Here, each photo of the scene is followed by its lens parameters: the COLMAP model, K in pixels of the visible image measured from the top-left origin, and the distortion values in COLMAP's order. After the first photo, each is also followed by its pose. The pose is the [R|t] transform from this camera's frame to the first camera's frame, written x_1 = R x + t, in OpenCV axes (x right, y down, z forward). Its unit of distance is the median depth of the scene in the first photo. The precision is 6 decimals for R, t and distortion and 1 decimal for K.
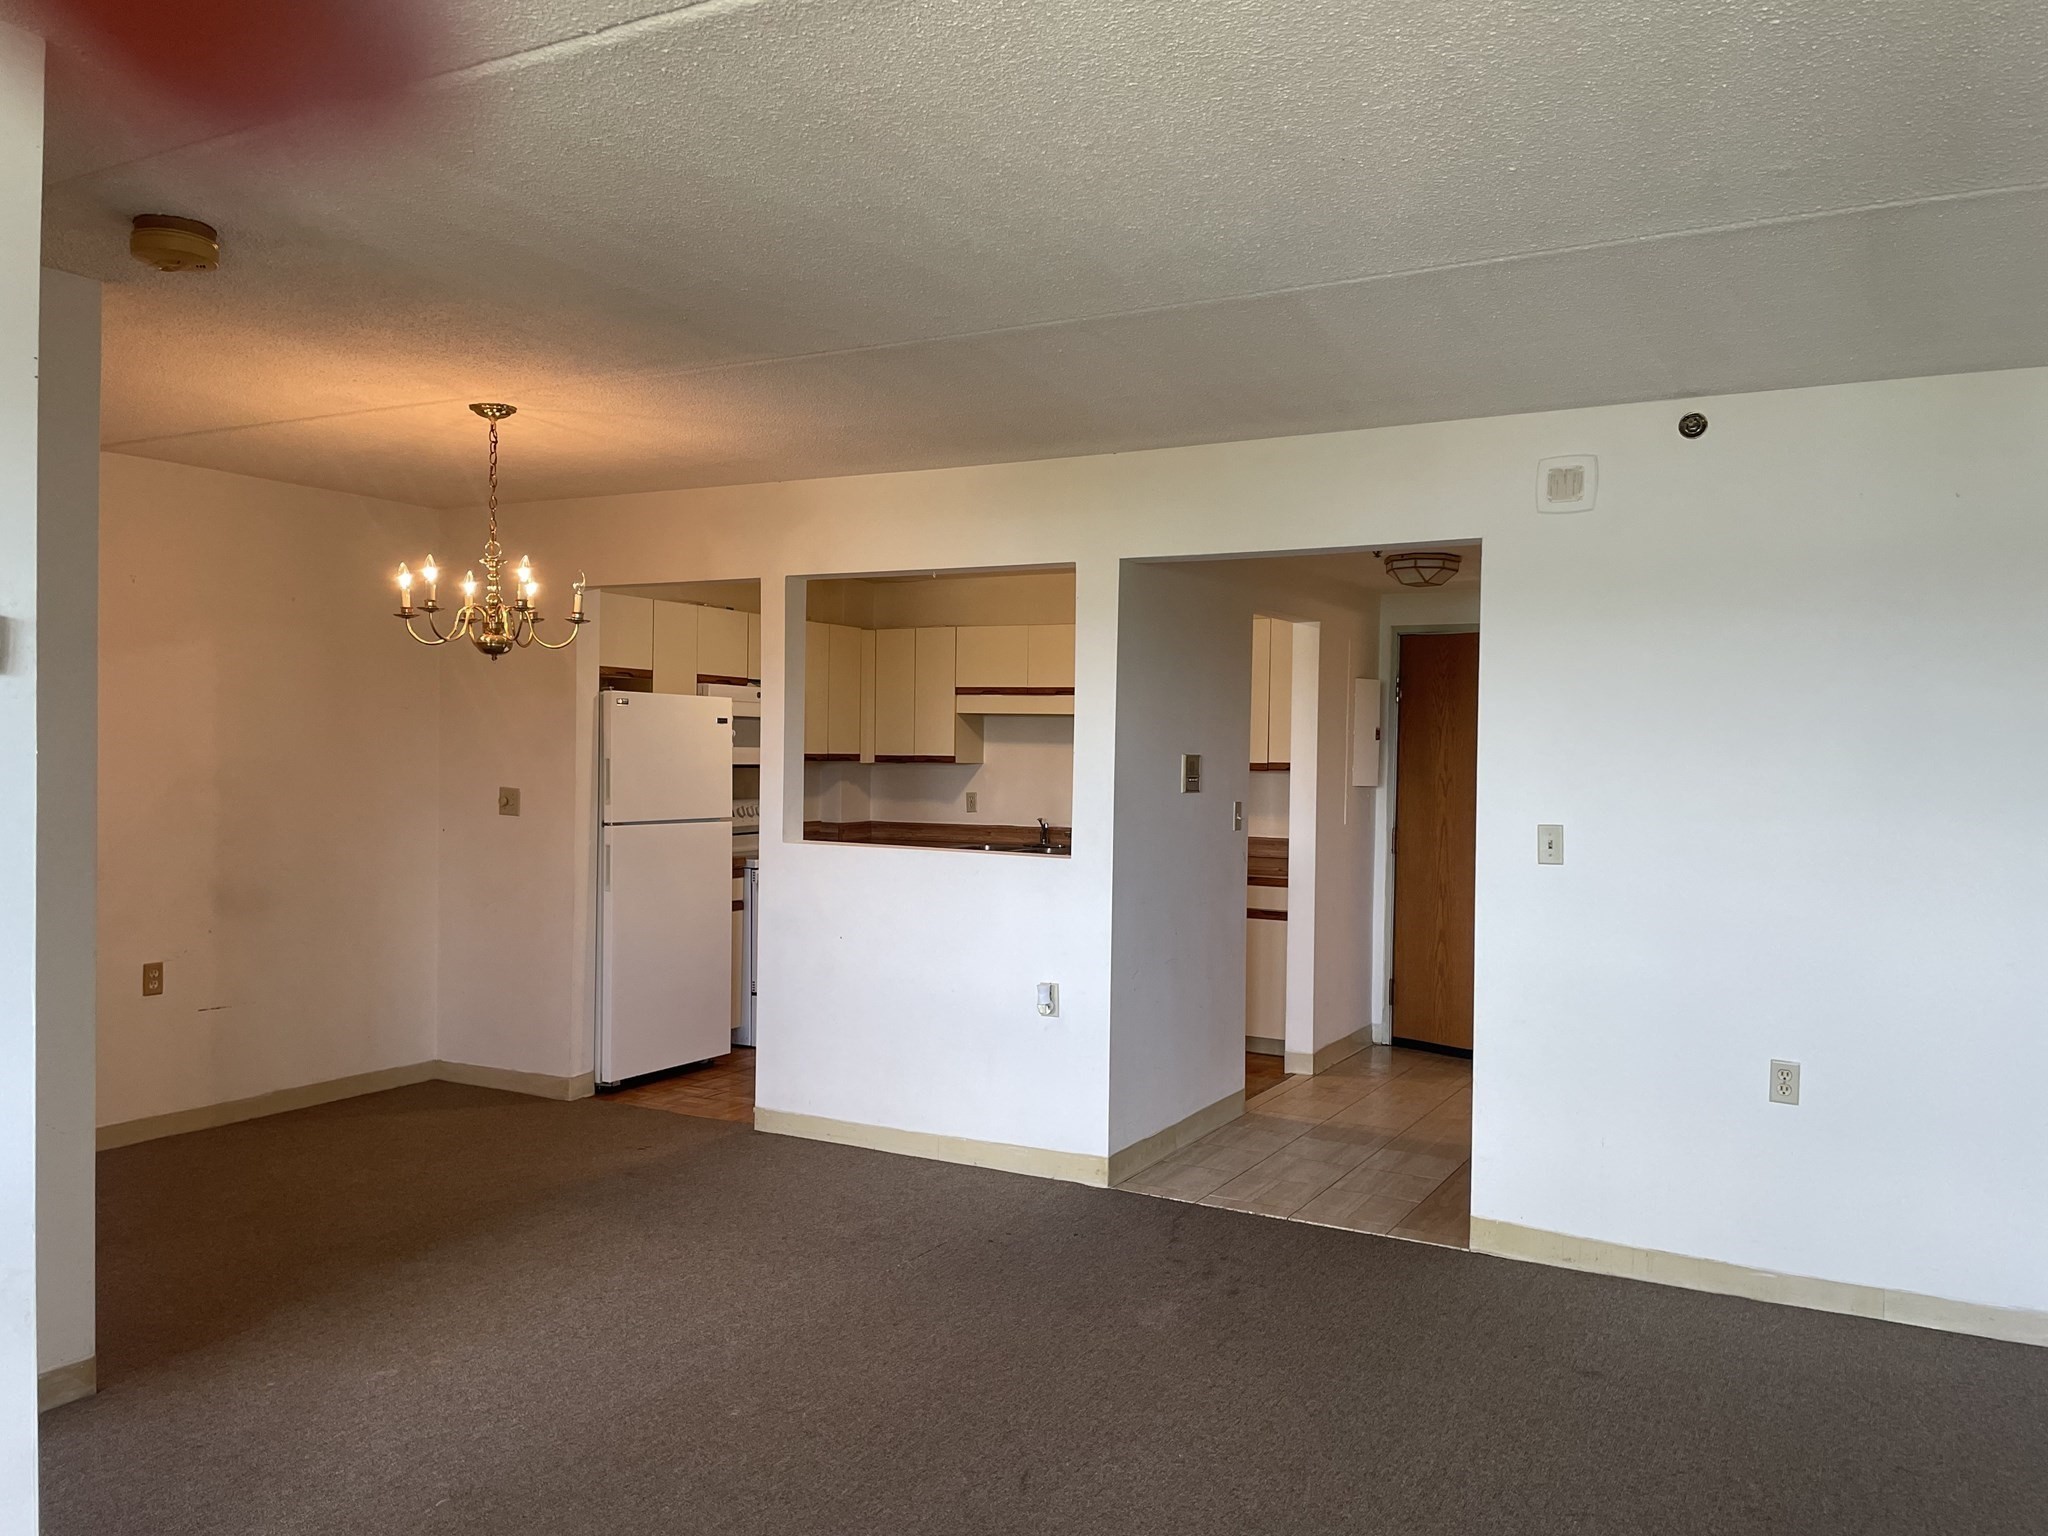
lens RADIAL K [[1578.1, 0, 1036.4], [0, 1578.1, 754.8], [0, 0, 1]] dist [0.065169, -0.030427]
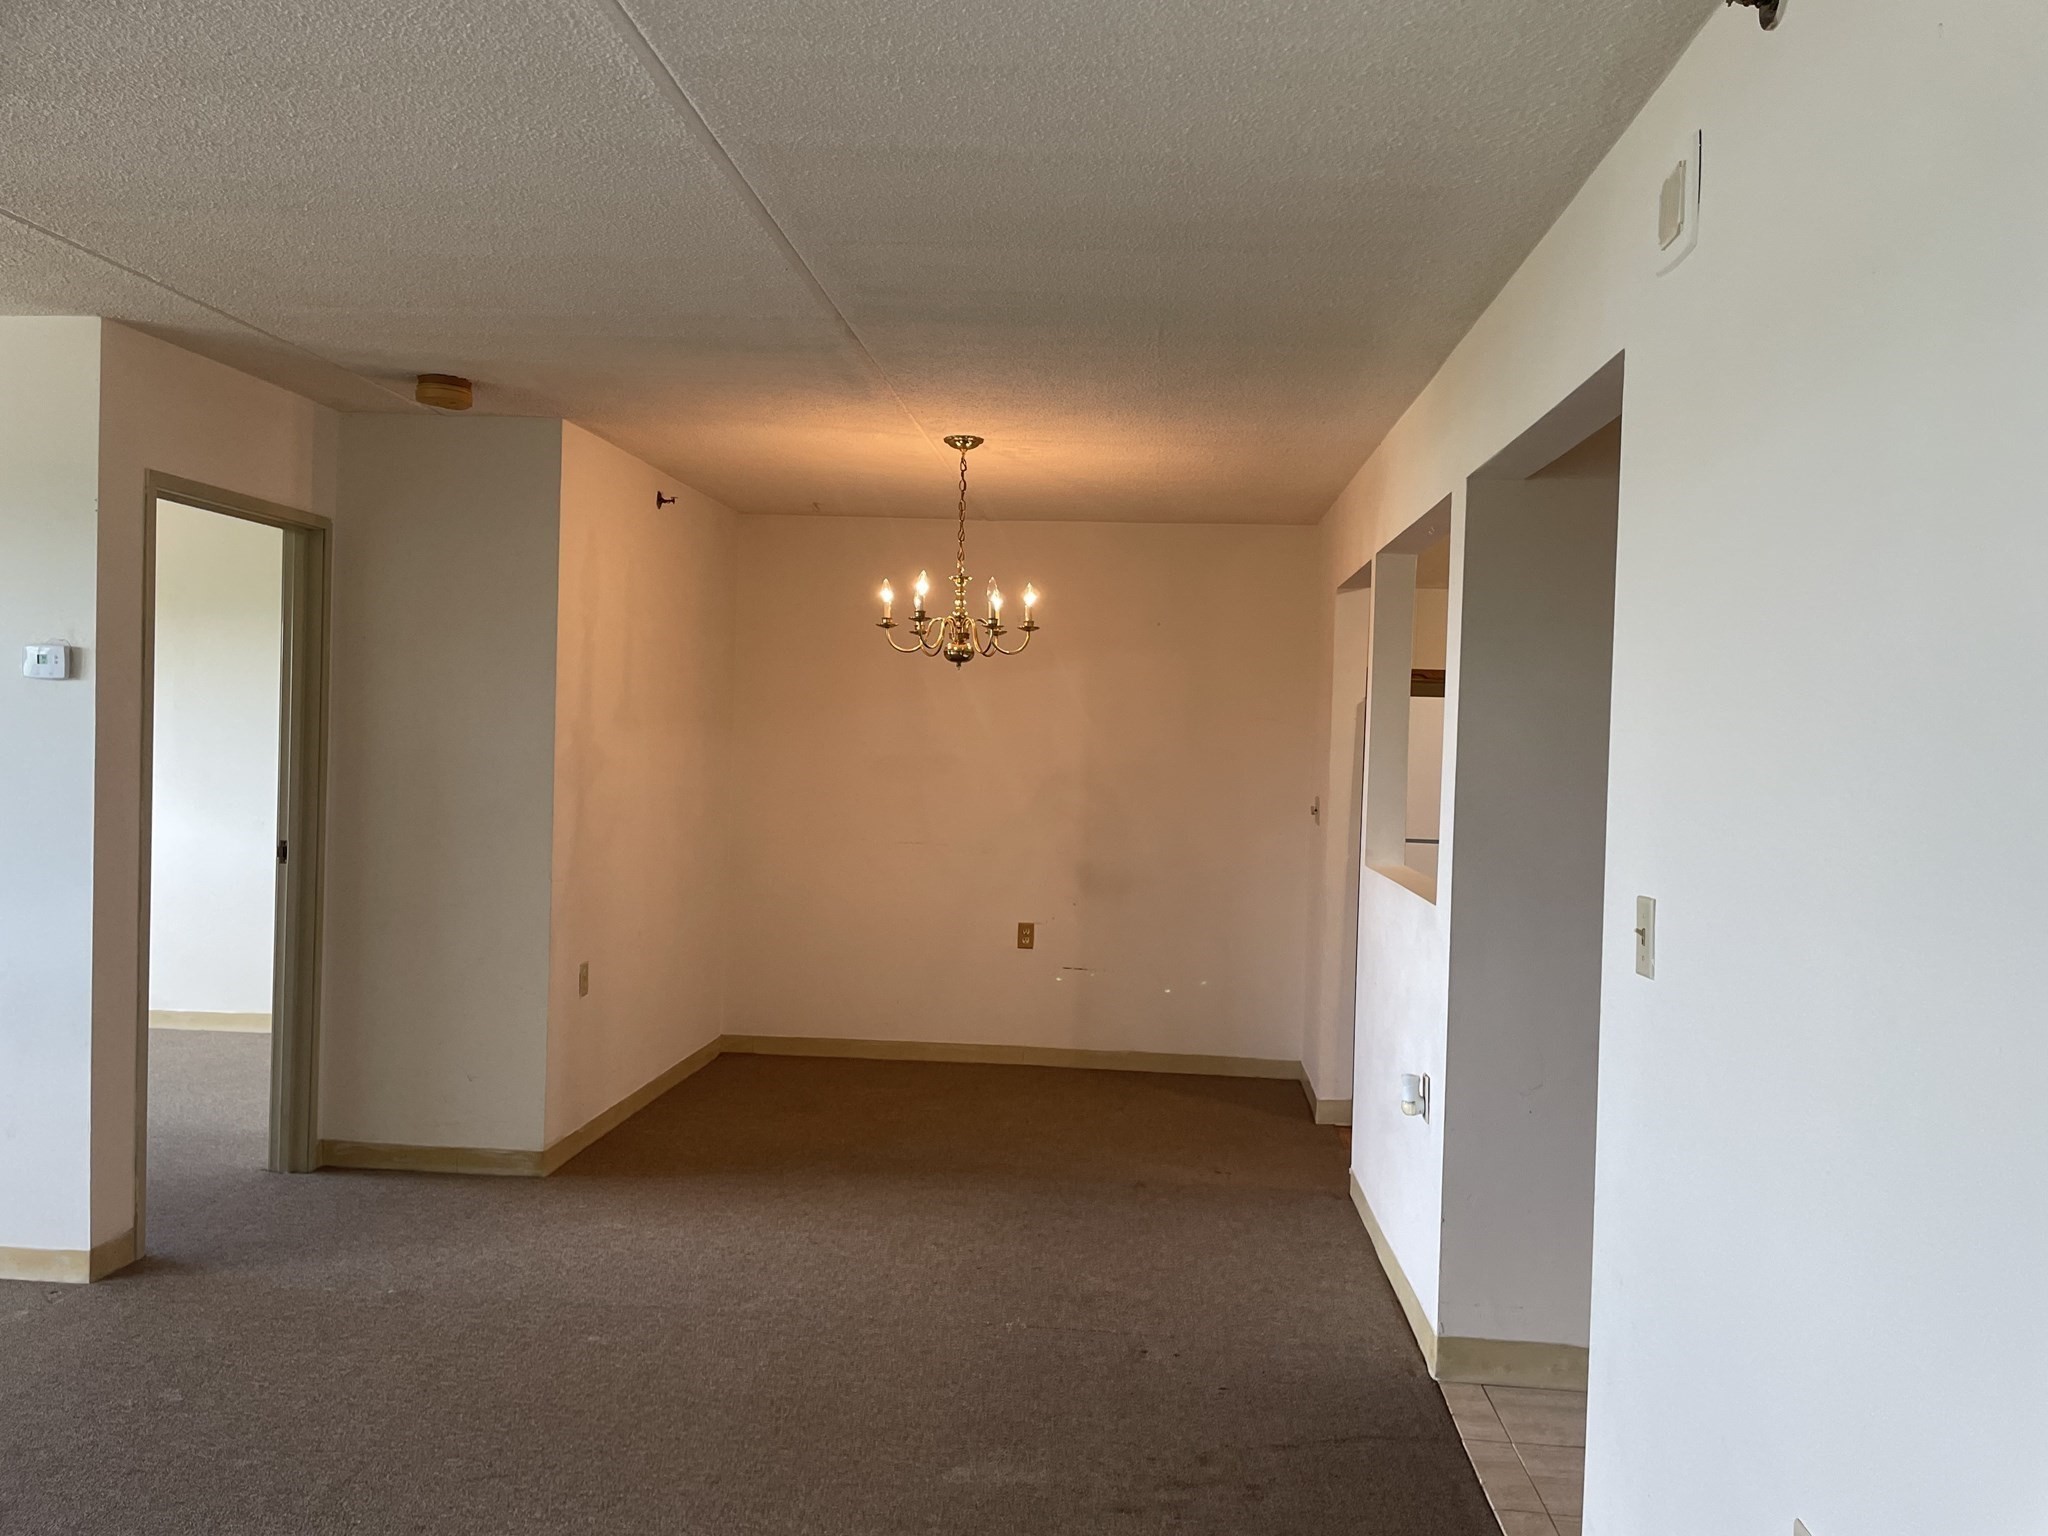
lens RADIAL K [[1578.1, 0, 1029.4], [0, 1578.1, 772.5], [0, 0, 1]] dist [0.065169, -0.030427]
pose [[0.400865, 0.016985, -0.915980, 0.627589], [-0.027263, 0.999606, 0.006604, 0.004981], [0.915731, 0.022325, 0.401170, 0.555700]]
